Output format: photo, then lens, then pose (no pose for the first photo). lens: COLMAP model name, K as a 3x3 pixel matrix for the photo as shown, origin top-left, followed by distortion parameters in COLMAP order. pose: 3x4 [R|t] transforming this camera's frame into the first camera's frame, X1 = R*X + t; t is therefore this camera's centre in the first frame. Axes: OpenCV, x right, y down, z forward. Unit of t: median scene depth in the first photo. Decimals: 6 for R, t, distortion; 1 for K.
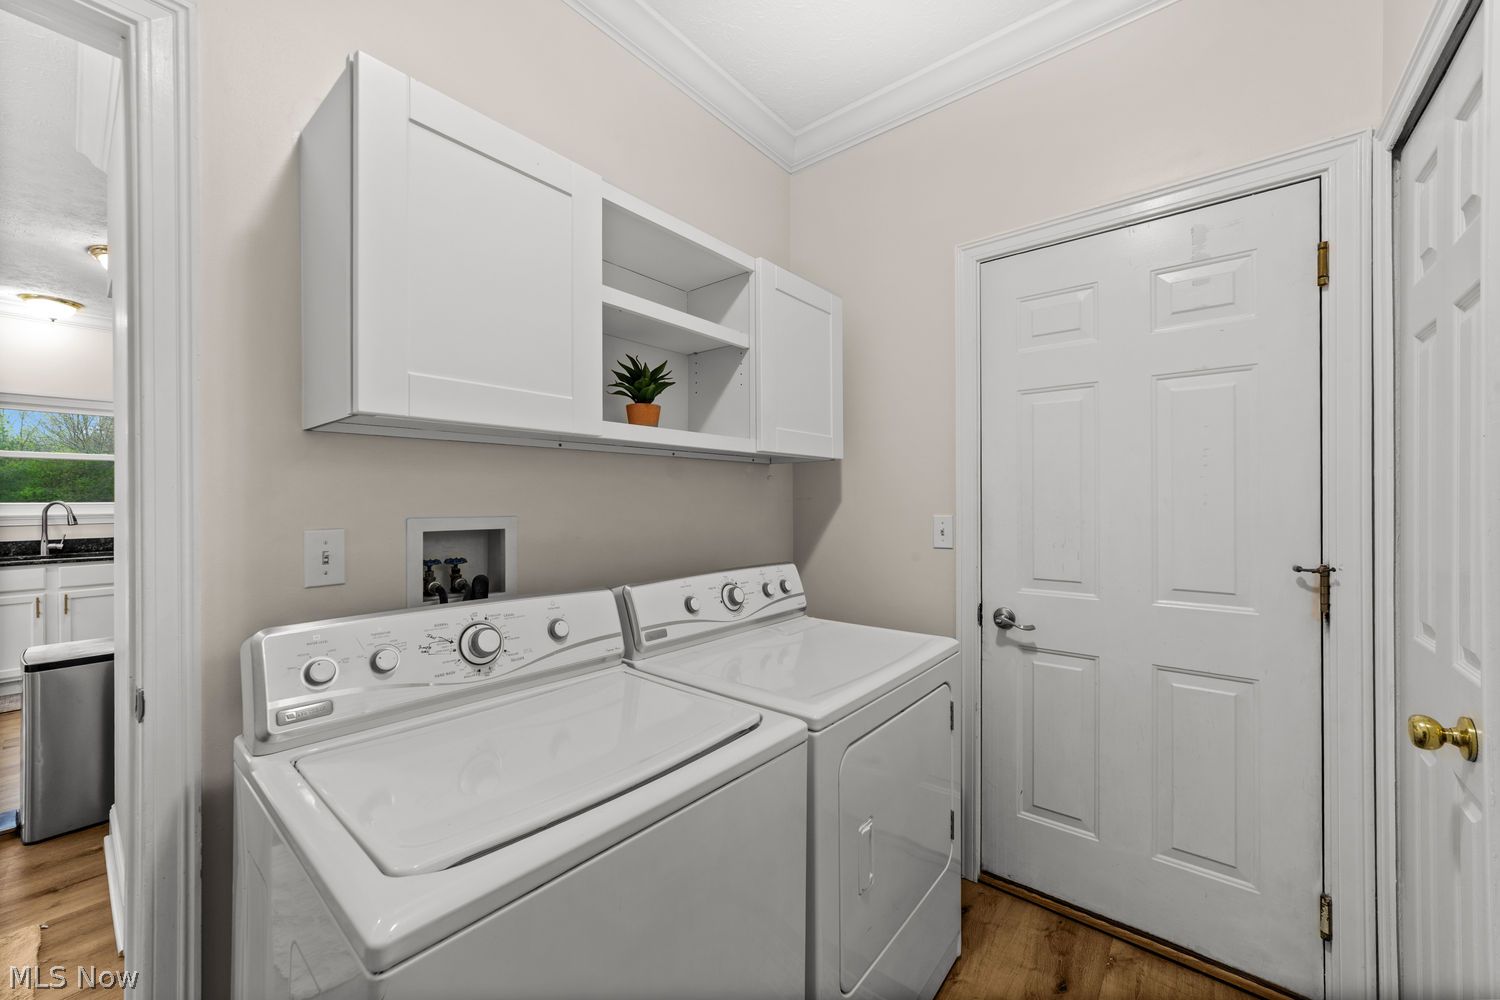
lens RADIAL K [[582.1, 0, 751.3], [0, 582.1, 498.4], [0, 0, 1]] dist [0.001127, 0.000829]
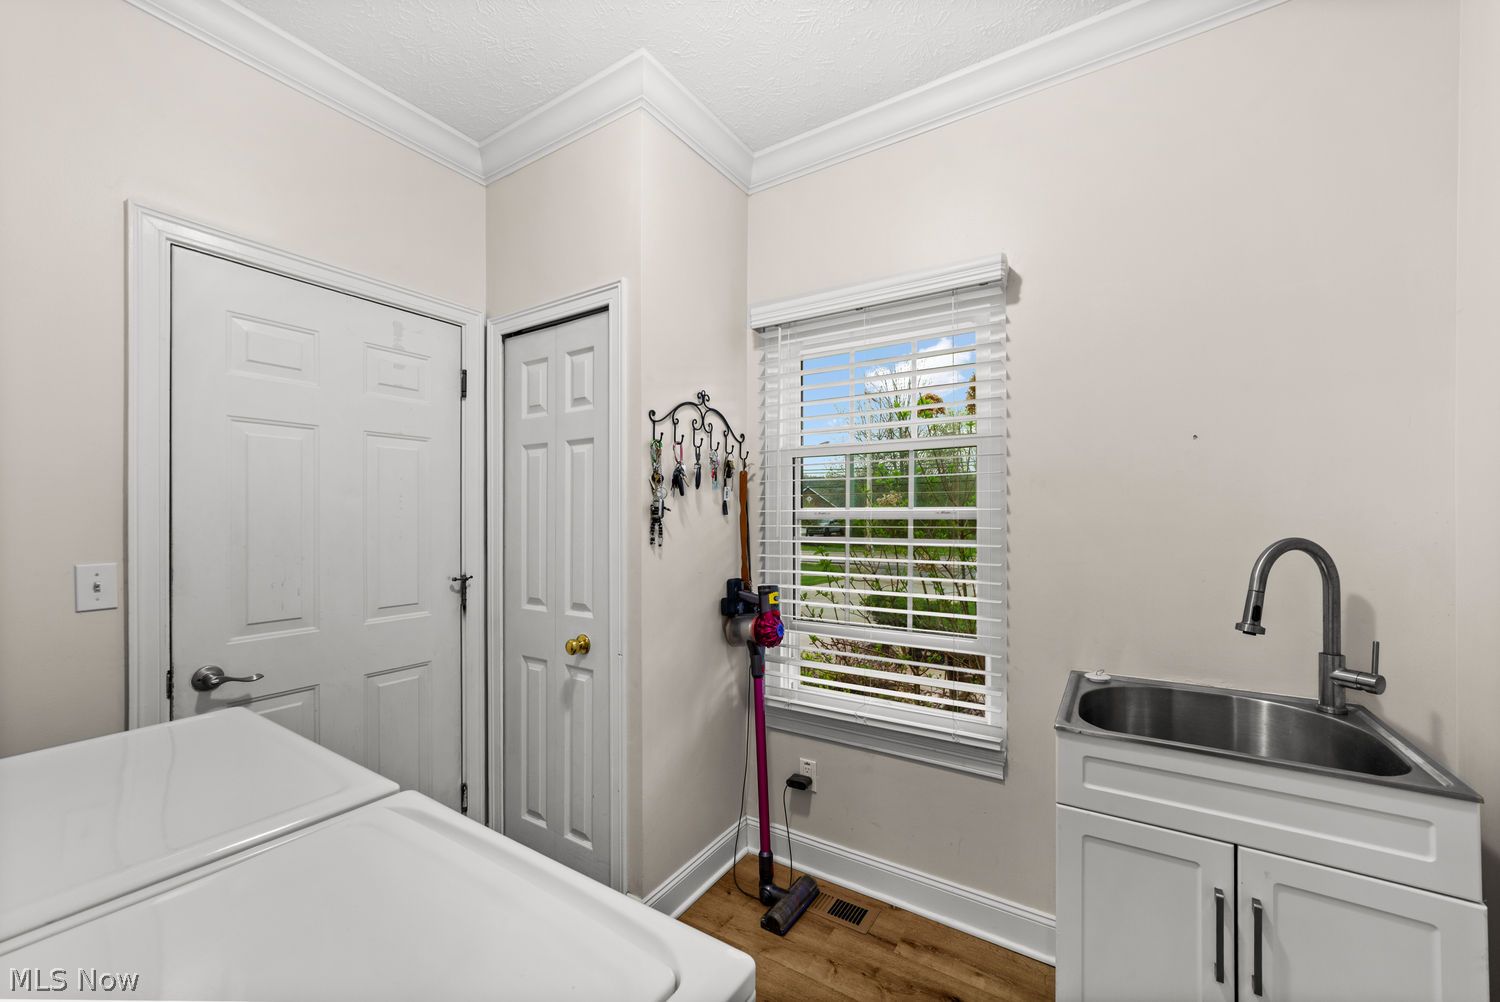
lens RADIAL K [[582.1, 0, 752.1], [0, 582.1, 513.4], [0, 0, 1]] dist [0.001127, 0.000829]
pose [[-0.117300, 0.005524, 0.993081, -0.617891], [-0.006173, 0.999961, -0.006291, -0.043025], [-0.993077, -0.006868, -0.117261, 0.378440]]
